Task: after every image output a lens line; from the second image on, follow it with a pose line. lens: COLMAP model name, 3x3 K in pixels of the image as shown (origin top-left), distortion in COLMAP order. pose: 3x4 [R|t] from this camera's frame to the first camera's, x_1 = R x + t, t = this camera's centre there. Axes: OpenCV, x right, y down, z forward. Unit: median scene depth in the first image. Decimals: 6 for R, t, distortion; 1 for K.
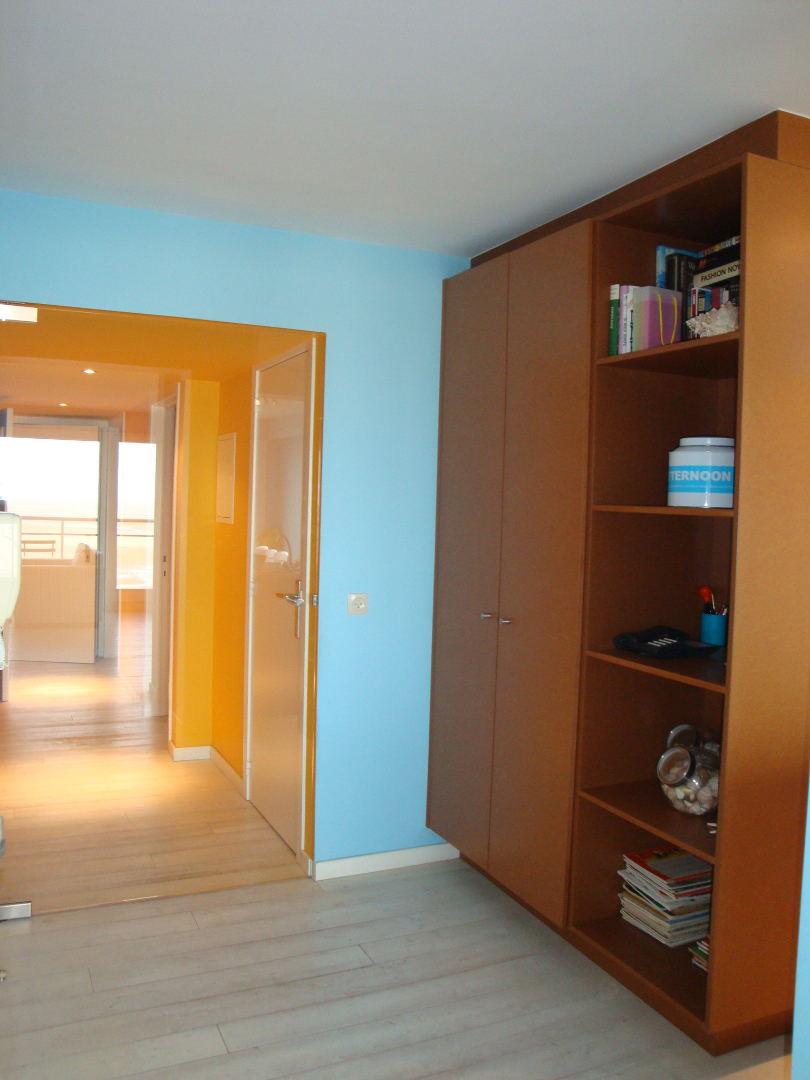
lens RADIAL K [[902.1, 0, 405.0], [0, 902.1, 540.0], [0, 0, 1]] dist [-0.111006, 0.014103]
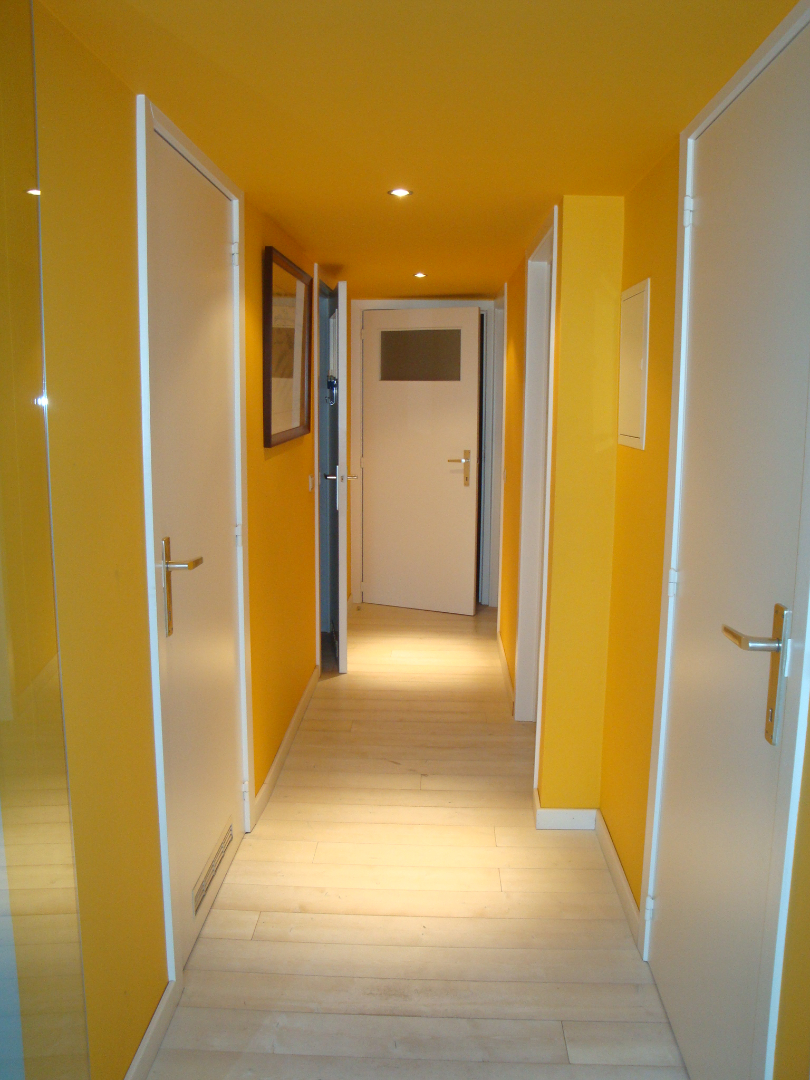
lens RADIAL K [[902.1, 0, 405.0], [0, 902.1, 540.0], [0, 0, 1]] dist [-0.111006, 0.014103]
pose [[0.889335, 0.047096, -0.454825, -0.070412], [0.002608, 0.994143, 0.108039, -0.022326], [0.457249, -0.097269, 0.884004, 0.444717]]
